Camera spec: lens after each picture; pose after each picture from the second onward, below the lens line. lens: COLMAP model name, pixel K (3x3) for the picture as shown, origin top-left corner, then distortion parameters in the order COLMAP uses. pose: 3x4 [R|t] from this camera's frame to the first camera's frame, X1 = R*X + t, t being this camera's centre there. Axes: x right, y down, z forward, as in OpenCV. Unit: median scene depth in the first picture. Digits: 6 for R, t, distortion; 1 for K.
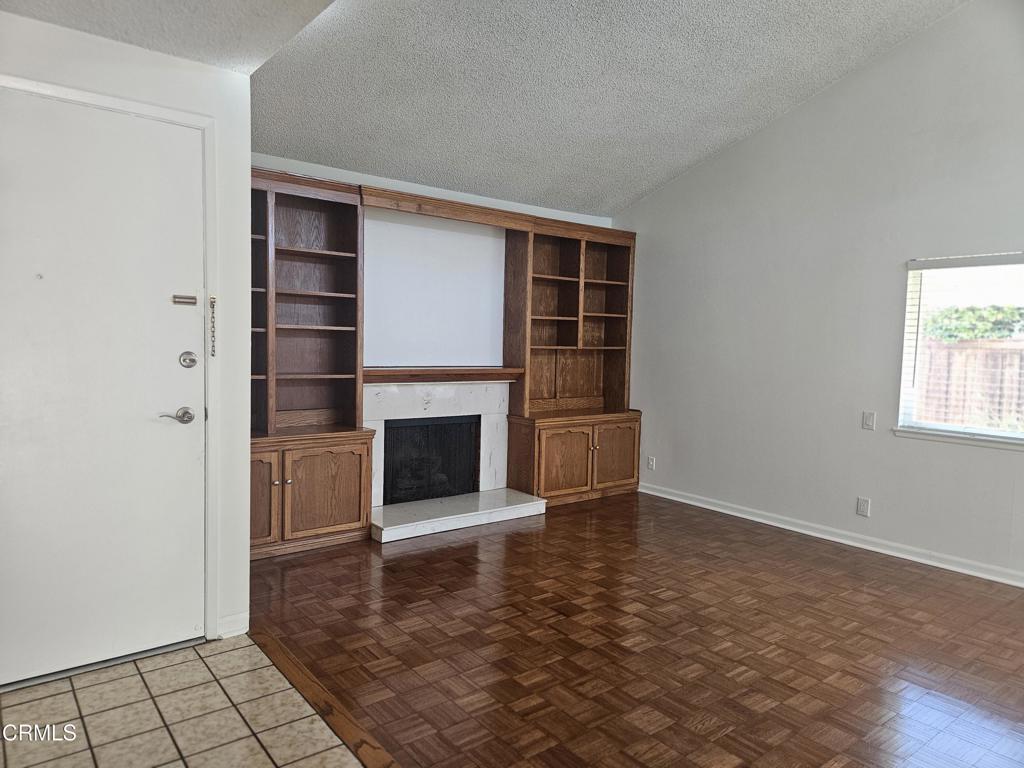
lens RADIAL K [[682.1, 0, 512.0], [0, 682.1, 381.7], [0, 0, 1]] dist [0.057614, -0.043123]
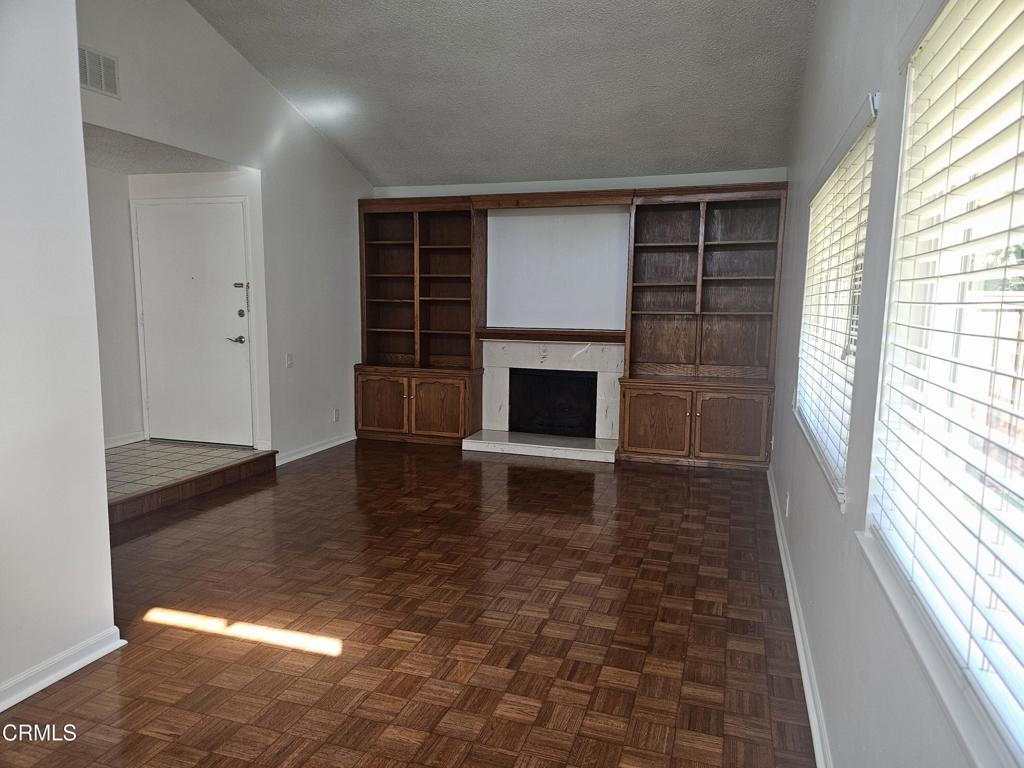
lens RADIAL K [[682.1, 0, 511.2], [0, 682.1, 387.8], [0, 0, 1]] dist [0.057614, -0.043123]
pose [[0.555961, 0.080779, -0.827274, 0.905205], [-0.050416, 0.996711, 0.063442, 0.010673], [0.829678, 0.006437, 0.558205, 0.259099]]
